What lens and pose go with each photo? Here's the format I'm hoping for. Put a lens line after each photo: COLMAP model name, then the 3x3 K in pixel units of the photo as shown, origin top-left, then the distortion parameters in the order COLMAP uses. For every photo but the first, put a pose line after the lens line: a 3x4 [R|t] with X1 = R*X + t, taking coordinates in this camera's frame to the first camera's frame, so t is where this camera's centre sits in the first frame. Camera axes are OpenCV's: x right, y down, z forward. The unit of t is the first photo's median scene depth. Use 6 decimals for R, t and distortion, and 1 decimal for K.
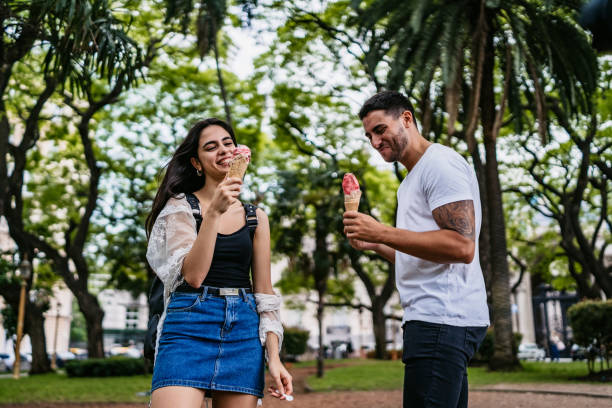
lens RADIAL K [[618.0, 0, 306.9], [0, 618.0, 199.0], [0, 0, 1]] dist [-0.005775, 0.002144]
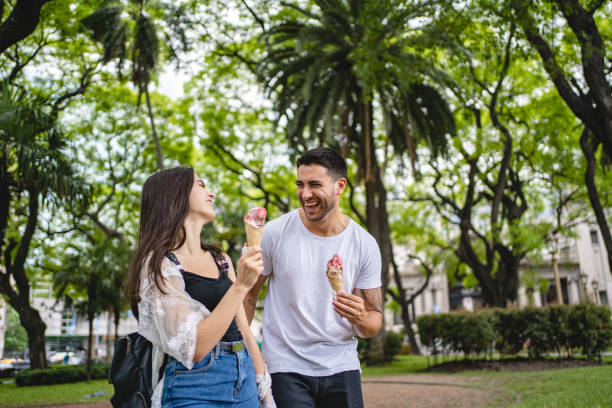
lens RADIAL K [[625.5, 0, 300.3], [0, 625.5, 204.9], [0, 0, 1]] dist [-0.006809, 0.141204]
pose [[0.996490, -0.016053, 0.082161, 0.022037], [0.014737, 0.999754, 0.016601, -0.029003], [-0.082407, -0.015332, 0.996481, -0.098840]]
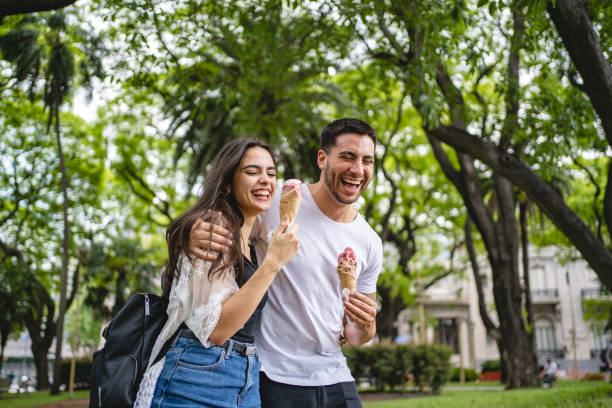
lens RADIAL K [[628.8, 0, 306.0], [0, 628.8, 204.0], [0, 0, 1]] dist [-0.015686, 0.123556]
pose [[0.975447, 0.057208, 0.212675, 0.041381], [-0.051836, 0.998182, -0.030752, -0.039148], [-0.214048, 0.018973, 0.976639, -0.144497]]
